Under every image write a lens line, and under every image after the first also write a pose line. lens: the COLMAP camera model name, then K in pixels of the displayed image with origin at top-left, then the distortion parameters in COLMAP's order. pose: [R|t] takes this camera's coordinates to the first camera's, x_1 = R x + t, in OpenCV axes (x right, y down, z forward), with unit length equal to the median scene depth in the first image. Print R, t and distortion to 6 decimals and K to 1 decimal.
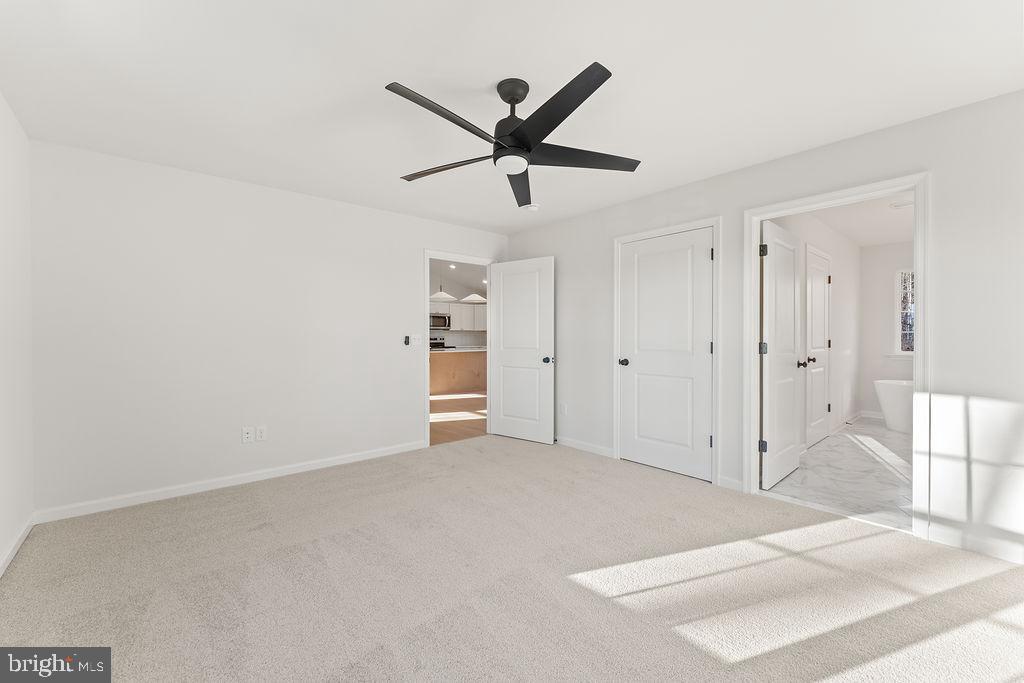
lens RADIAL K [[415.6, 0, 519.6], [0, 415.6, 338.6], [0, 0, 1]] dist [0.003403, -0.000353]
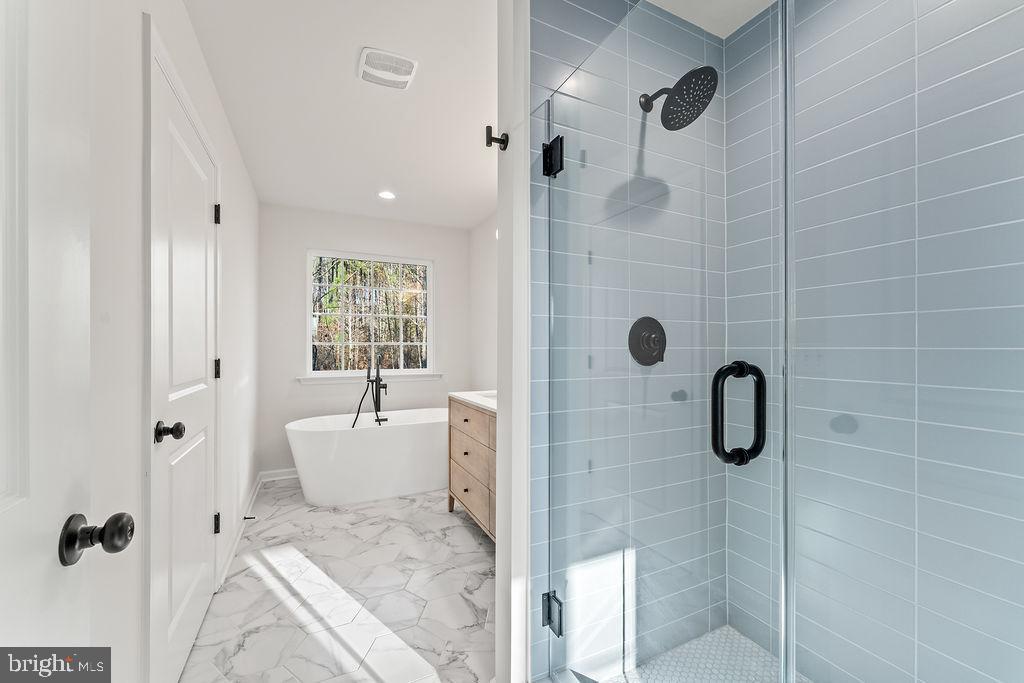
lens RADIAL K [[415.6, 0, 512.8], [0, 415.6, 345.1], [0, 0, 1]] dist [0.003403, -0.000353]
pose [[0.275954, 0.009978, 0.961119, 0.385385], [0.001848, 0.999939, -0.010912, -0.005252], [-0.961169, 0.004787, 0.275919, 0.543579]]
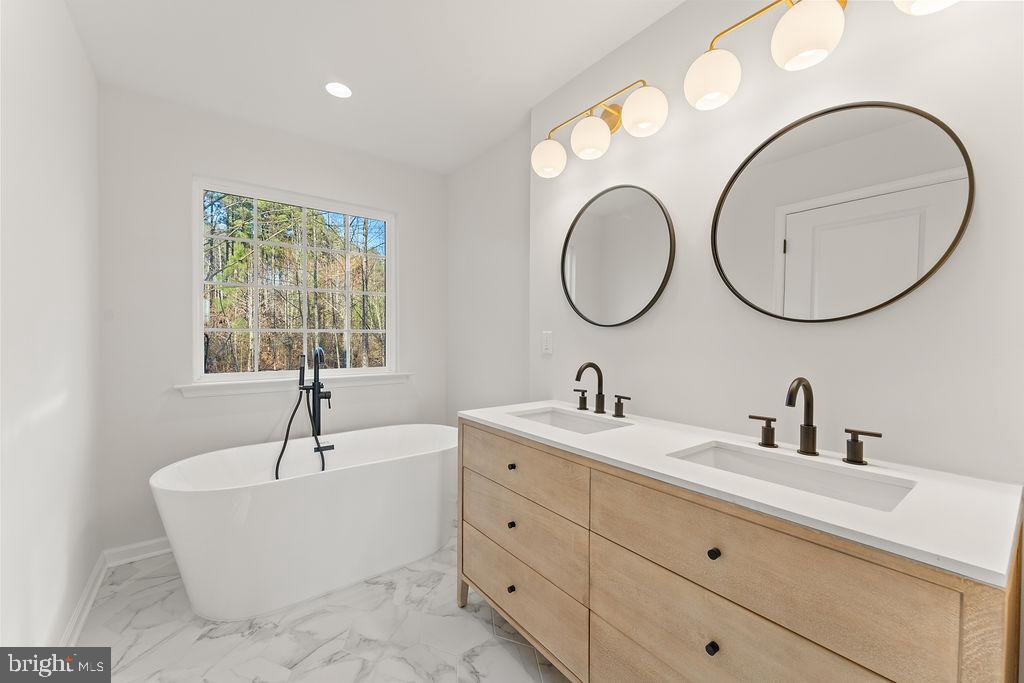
lens RADIAL K [[415.6, 0, 516.6], [0, 415.6, 341.8], [0, 0, 1]] dist [0.003403, -0.000353]
pose [[0.081625, -0.006808, 0.996640, 0.564846], [-0.000252, 0.999976, 0.006852, -0.007162], [-0.996663, -0.000810, 0.081621, 0.705306]]
